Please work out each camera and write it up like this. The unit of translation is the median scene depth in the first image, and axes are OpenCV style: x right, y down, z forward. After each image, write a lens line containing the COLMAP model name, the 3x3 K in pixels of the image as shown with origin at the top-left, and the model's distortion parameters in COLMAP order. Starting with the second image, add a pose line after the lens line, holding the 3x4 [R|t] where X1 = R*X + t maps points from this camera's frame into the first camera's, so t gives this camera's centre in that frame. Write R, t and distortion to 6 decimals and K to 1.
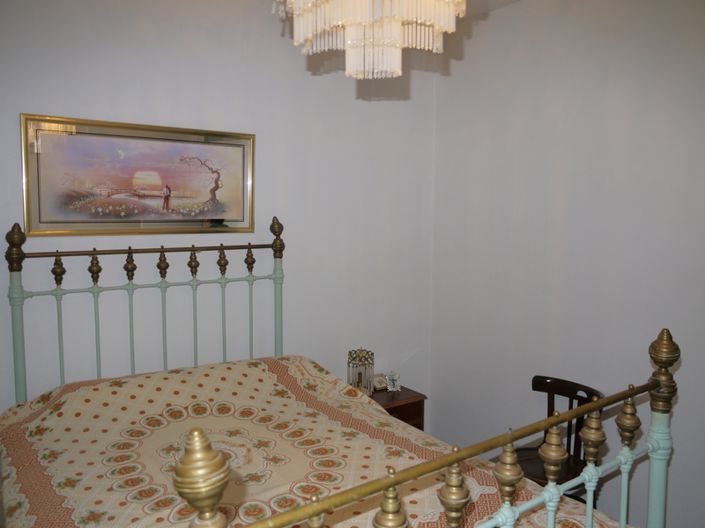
lens RADIAL K [[573.8, 0, 342.5], [0, 573.8, 261.6], [0, 0, 1]] dist [-0.004557, -0.003809]
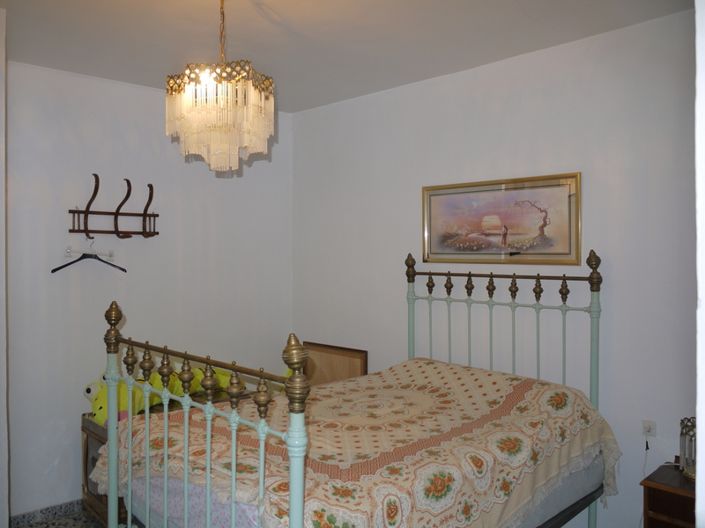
lens RADIAL K [[573.8, 0, 342.5], [0, 573.8, 261.6], [0, 0, 1]] dist [-0.004557, -0.003809]
pose [[0.165110, 0.022664, -0.986015, 0.879769], [-0.075102, 0.997122, 0.010343, -0.038938], [0.983412, 0.072344, 0.166337, 0.438853]]
